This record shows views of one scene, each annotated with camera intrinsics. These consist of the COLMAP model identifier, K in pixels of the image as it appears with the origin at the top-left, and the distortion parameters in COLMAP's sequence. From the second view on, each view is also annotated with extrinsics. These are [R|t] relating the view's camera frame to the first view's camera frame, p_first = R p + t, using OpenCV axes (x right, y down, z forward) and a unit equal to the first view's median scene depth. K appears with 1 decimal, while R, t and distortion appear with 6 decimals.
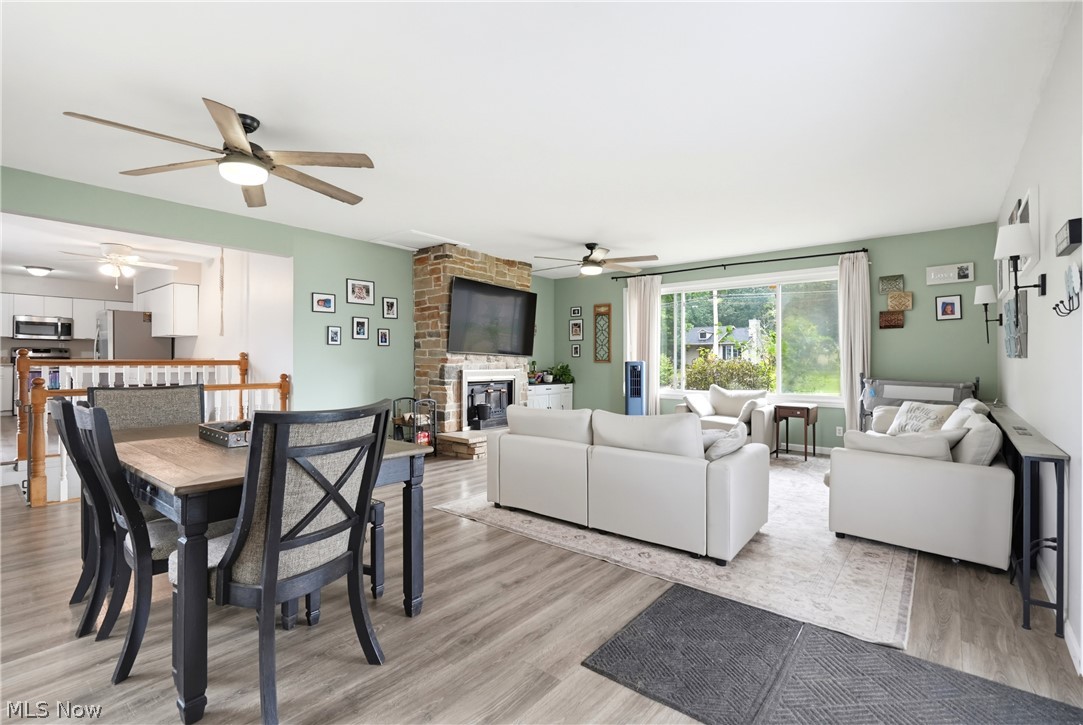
lens RADIAL K [[498.5, 0, 541.5], [0, 498.5, 362.5], [0, 0, 1]] dist [-0.001890, -0.000276]
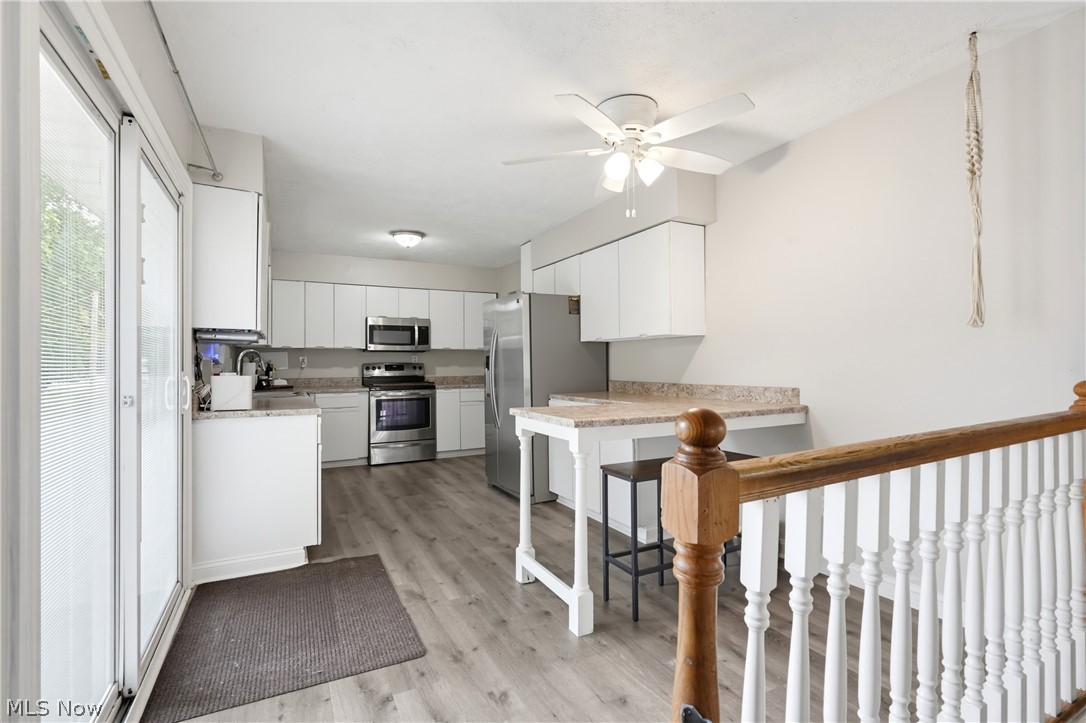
lens RADIAL K [[506.5, 0, 543.0], [0, 506.5, 361.5], [0, 0, 1]] dist [-0.000433, 0.000037]
pose [[0.916862, -0.012465, -0.399011, -0.556511], [0.010009, 0.999916, -0.008239, -0.025064], [0.399080, 0.003561, 0.916909, 0.453284]]
